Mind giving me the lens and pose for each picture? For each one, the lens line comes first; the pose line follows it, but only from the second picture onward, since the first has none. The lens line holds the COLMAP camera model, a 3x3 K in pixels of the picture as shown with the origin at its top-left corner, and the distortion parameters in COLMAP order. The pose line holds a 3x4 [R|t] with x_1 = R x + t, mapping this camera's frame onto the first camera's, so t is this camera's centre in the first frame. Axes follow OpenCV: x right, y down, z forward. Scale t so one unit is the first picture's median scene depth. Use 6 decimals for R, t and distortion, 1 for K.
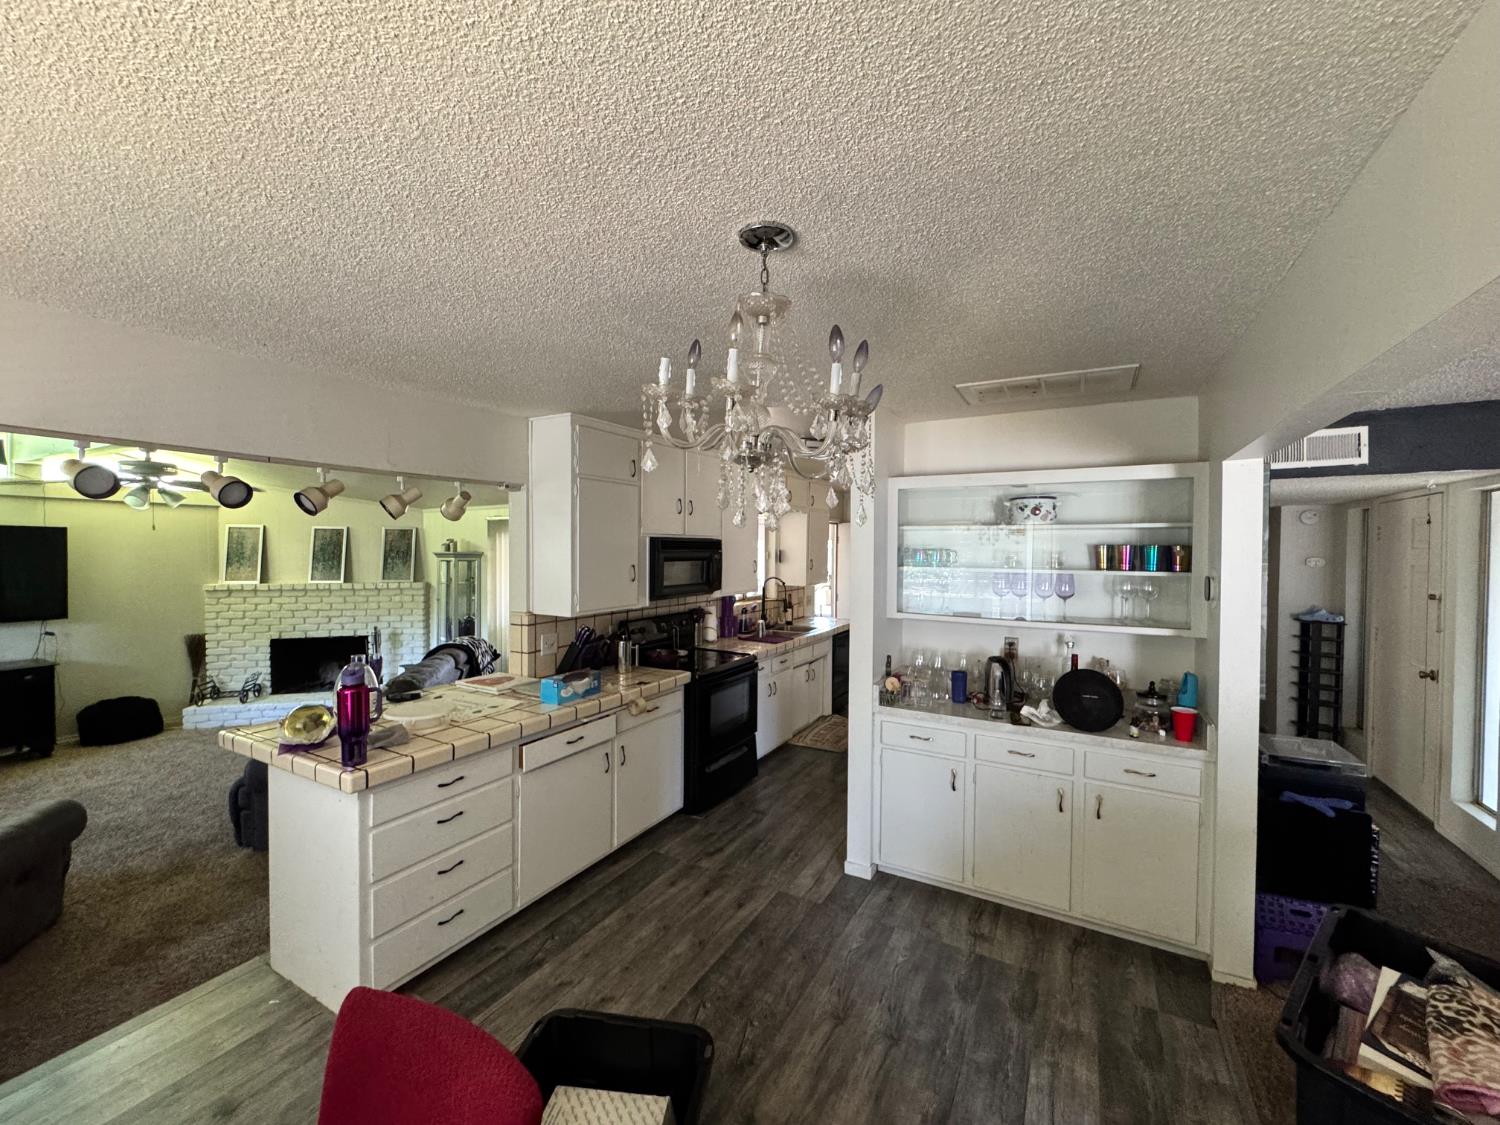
lens RADIAL K [[600.6, 0, 750.0], [0, 600.6, 562.5], [0, 0, 1]] dist [-0.000671, -0.000227]
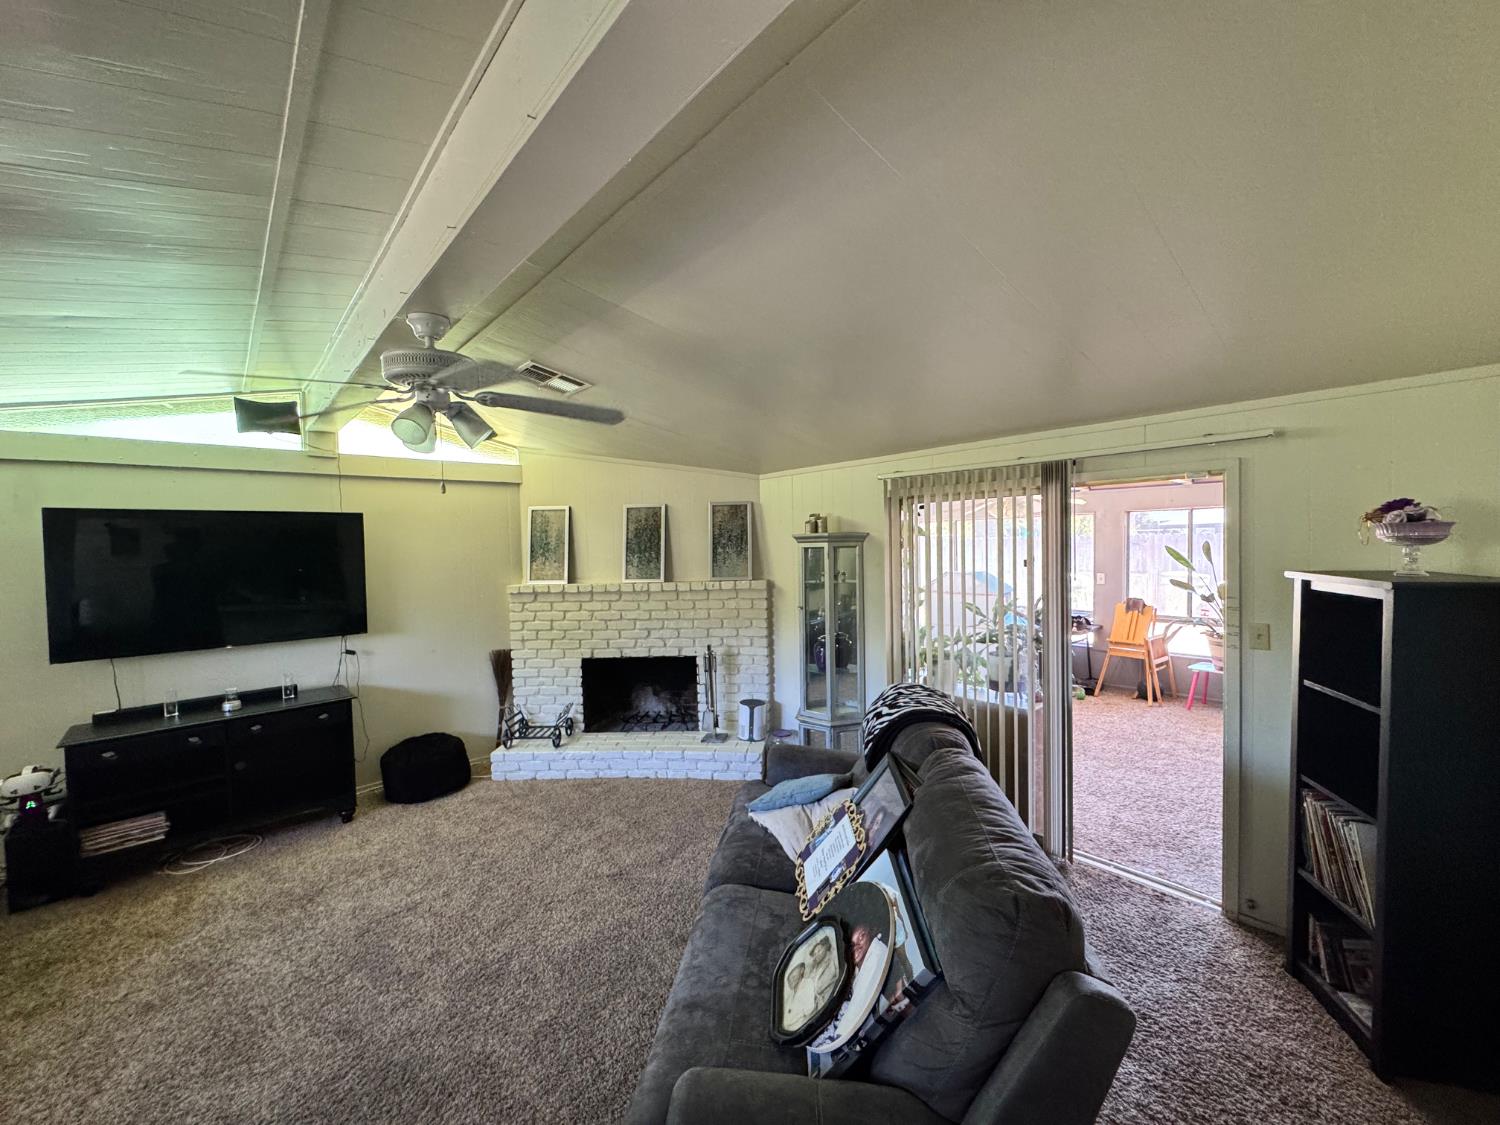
lens RADIAL K [[598.5, 0, 750.0], [0, 598.5, 562.5], [0, 0, 1]] dist [-0.003988, -0.000535]
pose [[0.944431, -0.014416, -0.328393, -0.362162], [0.020518, 0.999675, 0.015124, 0.001914], [0.328068, -0.021021, 0.944420, 0.376314]]
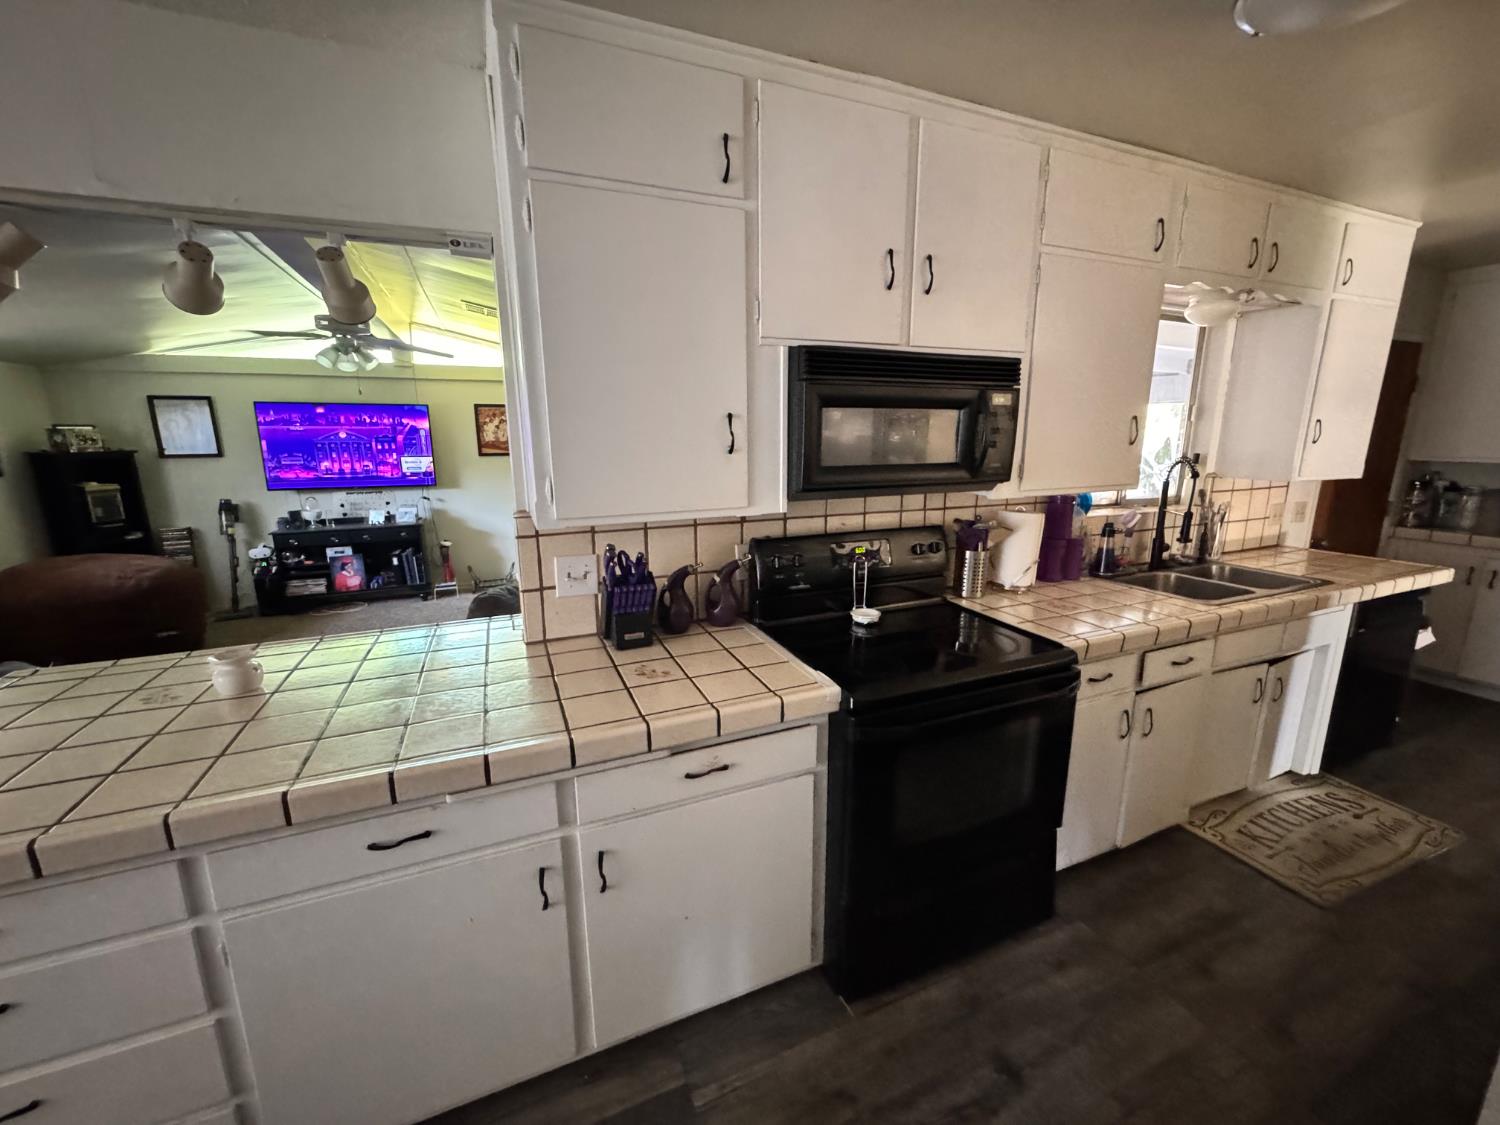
lens RADIAL K [[598.5, 0, 750.0], [0, 598.5, 562.5], [0, 0, 1]] dist [-0.003988, -0.000535]
pose [[0.788129, 0.119297, -0.603839, 0.047084], [-0.003787, 0.981959, 0.189057, 0.015895], [0.615499, -0.146715, 0.774362, 0.386755]]
